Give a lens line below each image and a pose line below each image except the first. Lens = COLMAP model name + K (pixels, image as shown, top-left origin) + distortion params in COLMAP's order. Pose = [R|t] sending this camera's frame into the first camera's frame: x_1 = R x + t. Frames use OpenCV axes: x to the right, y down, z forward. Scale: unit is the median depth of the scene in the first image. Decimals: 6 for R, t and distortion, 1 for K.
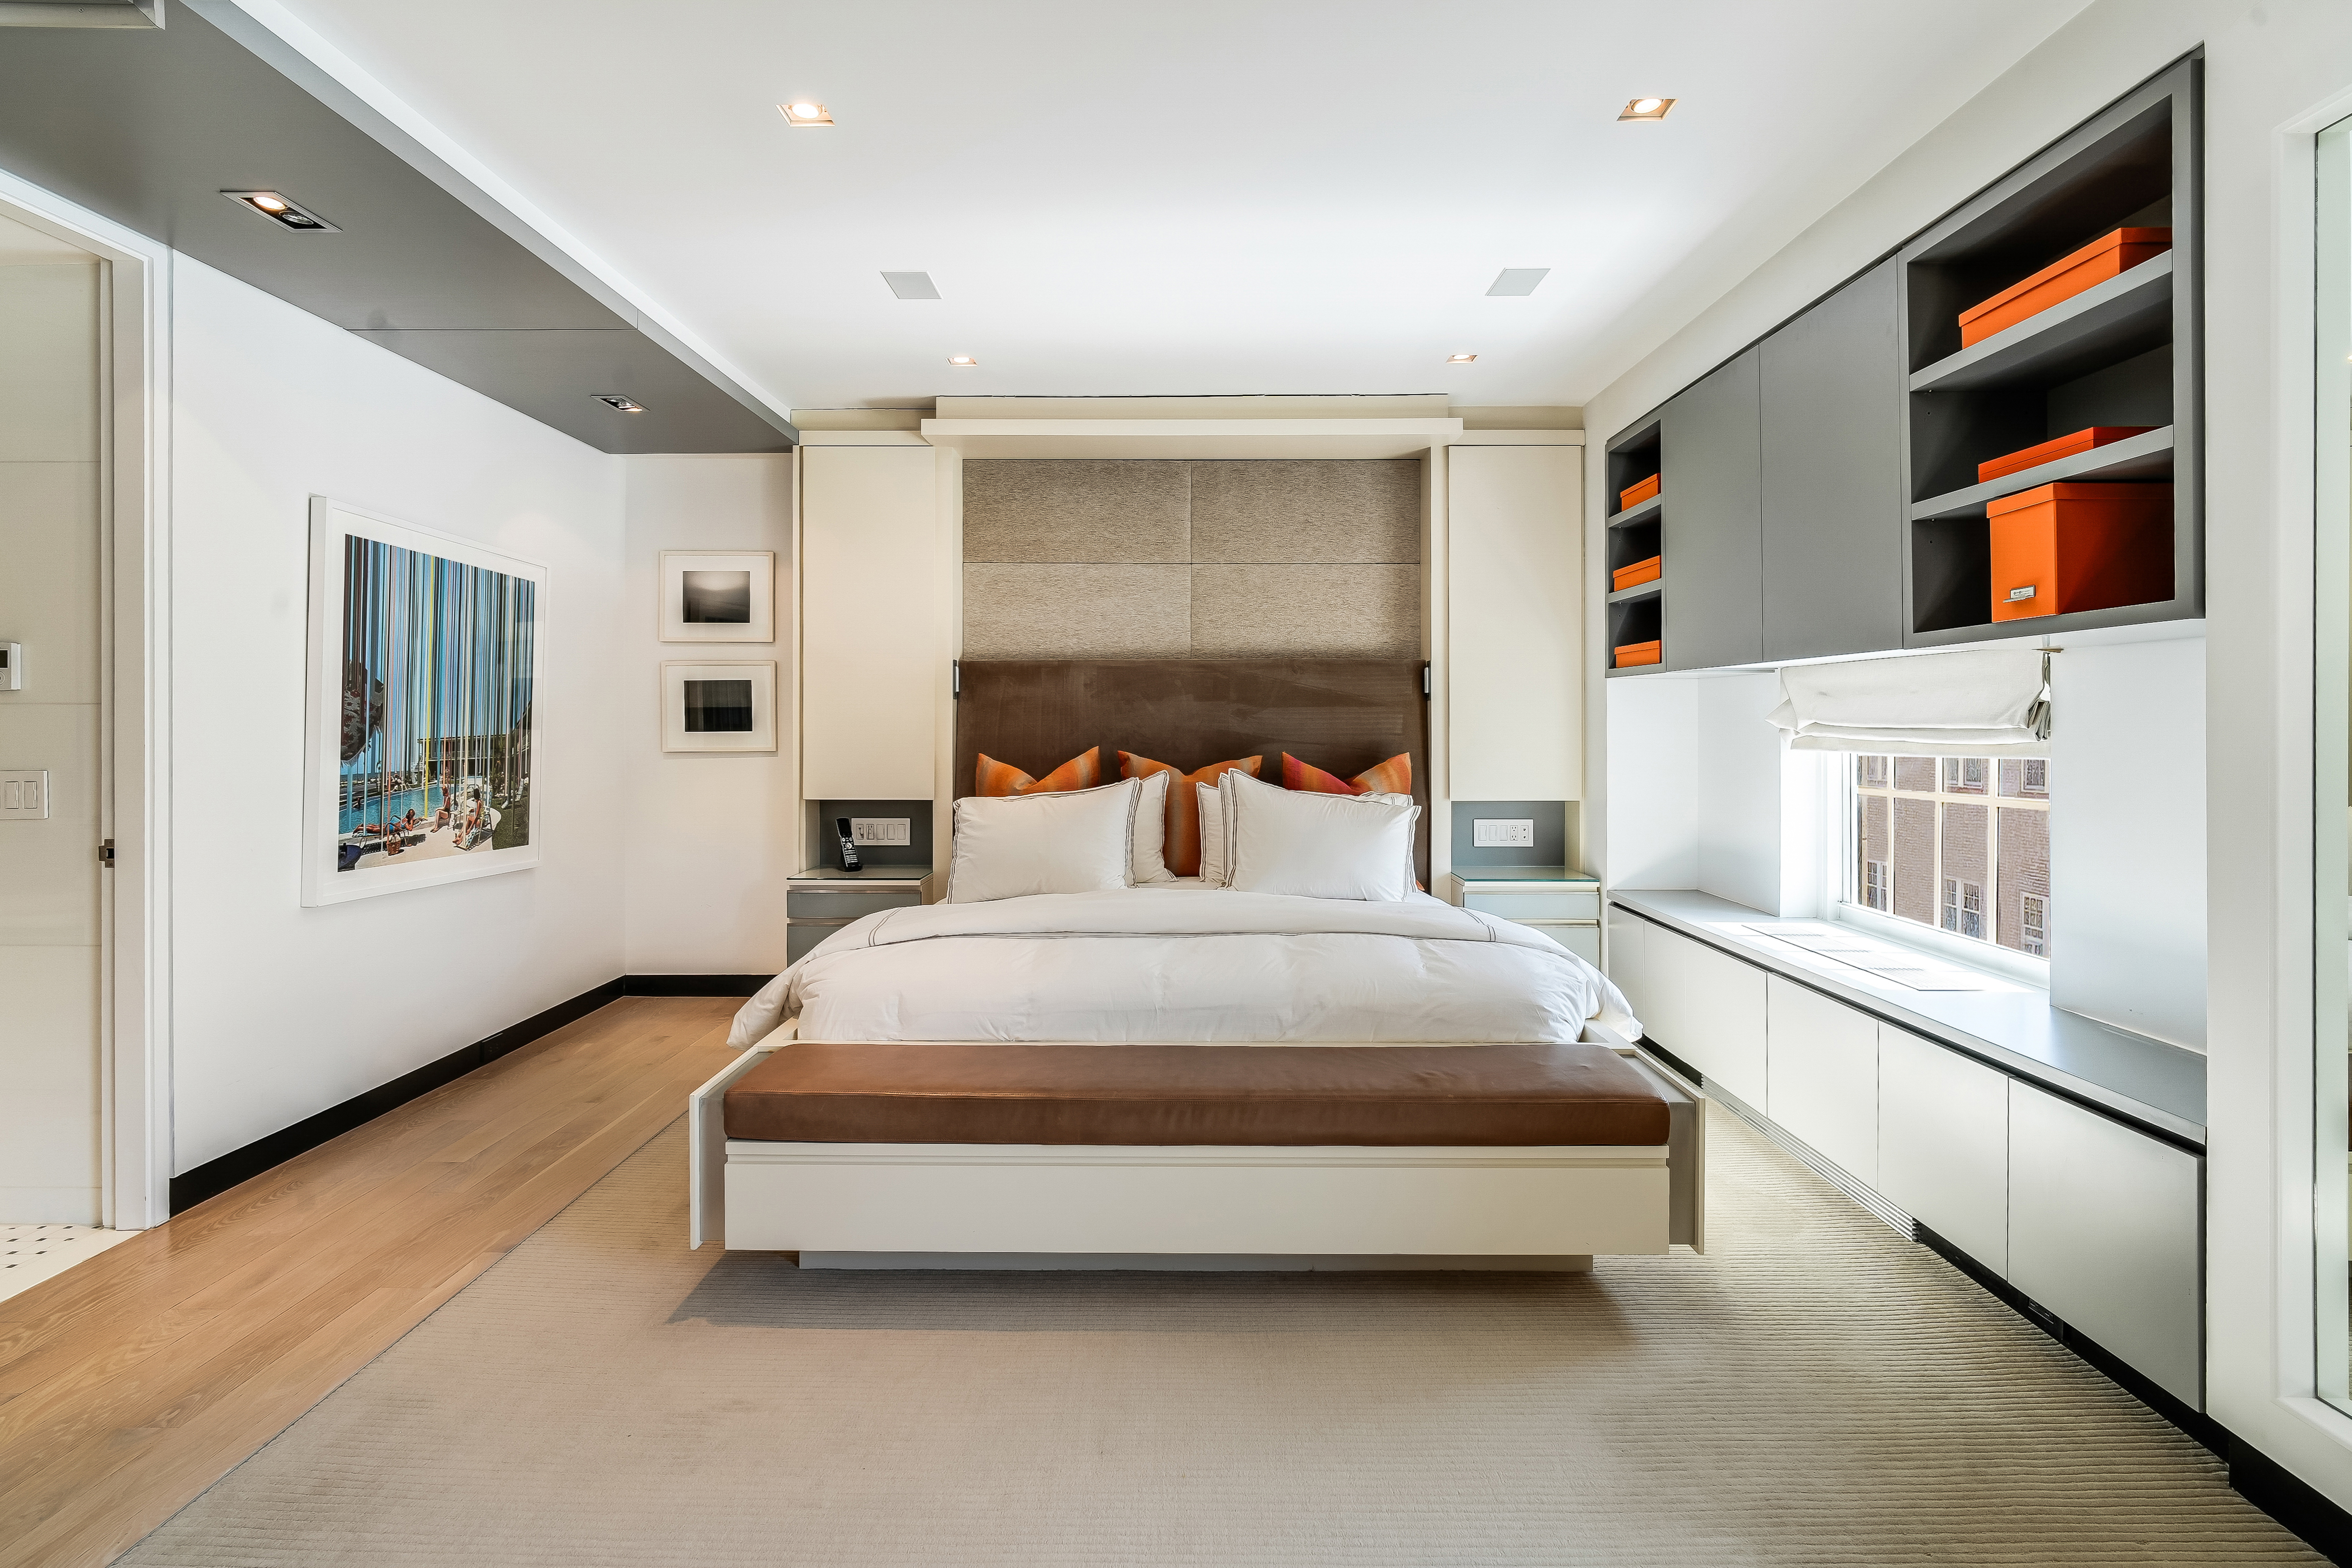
lens RADIAL K [[1154.1, 0, 1169.8], [0, 1154.1, 728.0], [0, 0, 1]] dist [-0.022724, 0.008404]
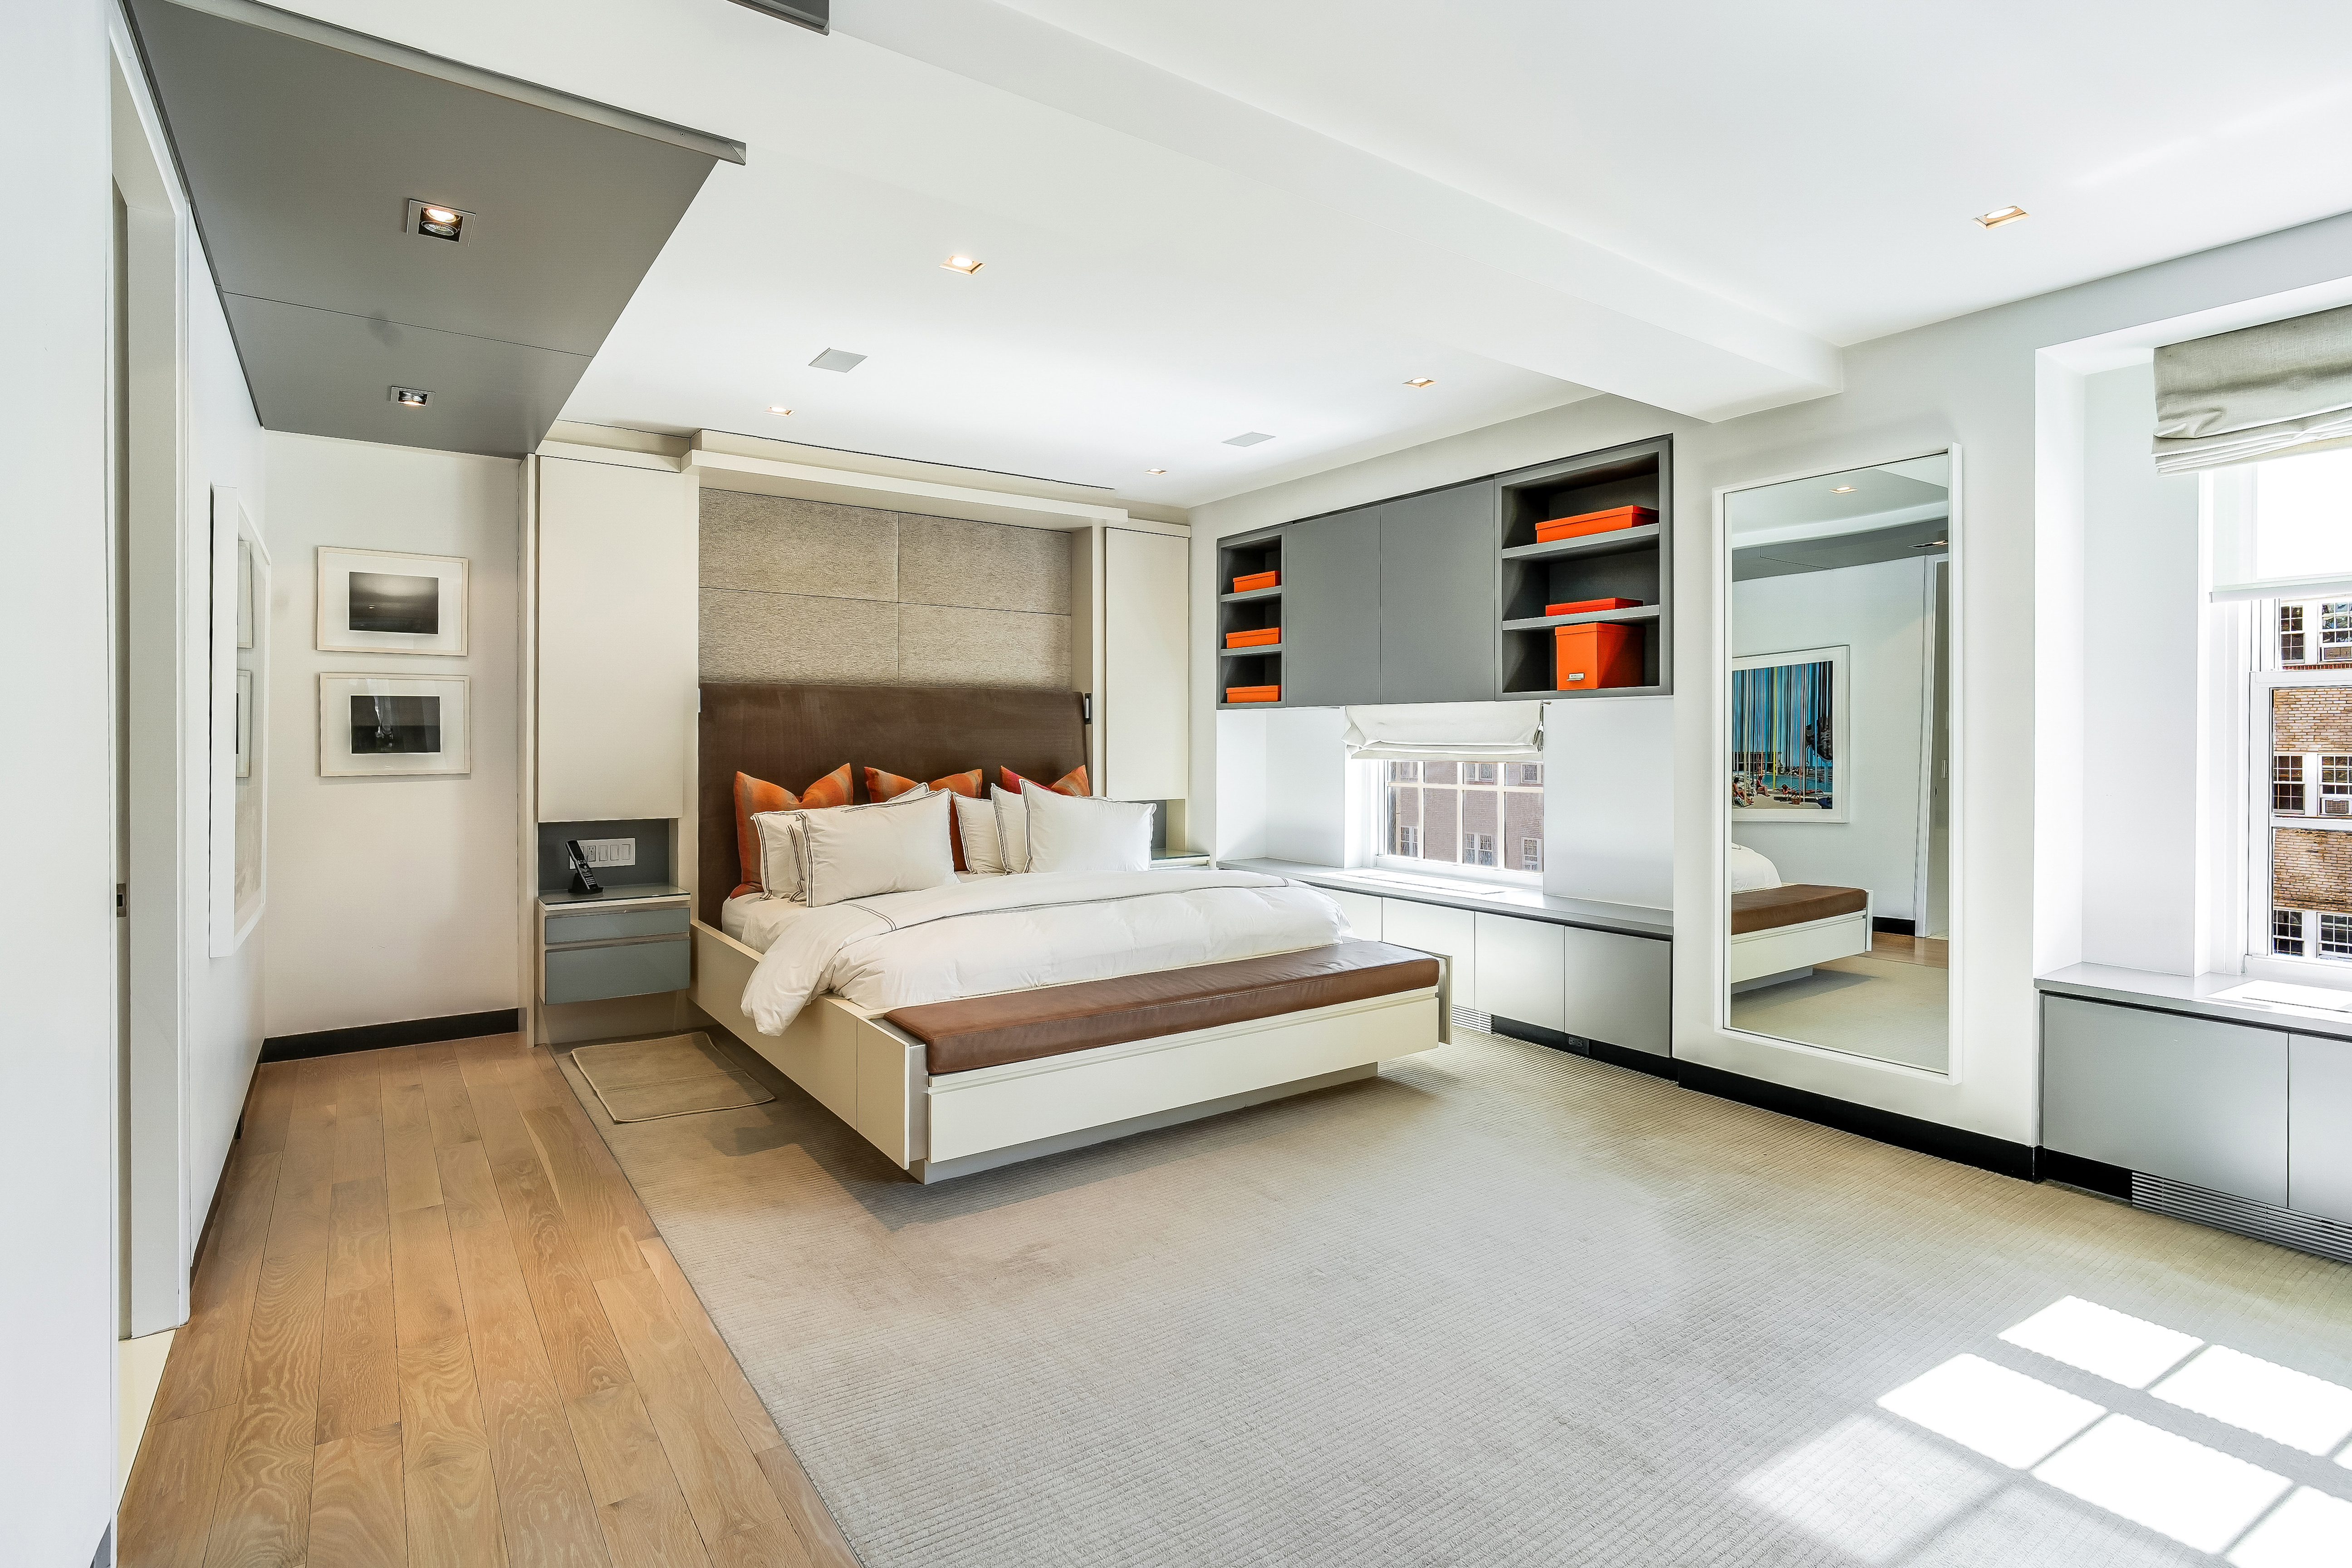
lens RADIAL K [[1143.5, 0, 1180.6], [0, 1143.5, 748.9], [0, 0, 1]] dist [-0.012381, 0.000223]
pose [[0.809661, -0.005488, 0.586872, -0.543516], [0.003125, 0.999982, 0.005039, -0.003443], [-0.586890, -0.002246, 0.809664, -0.105763]]
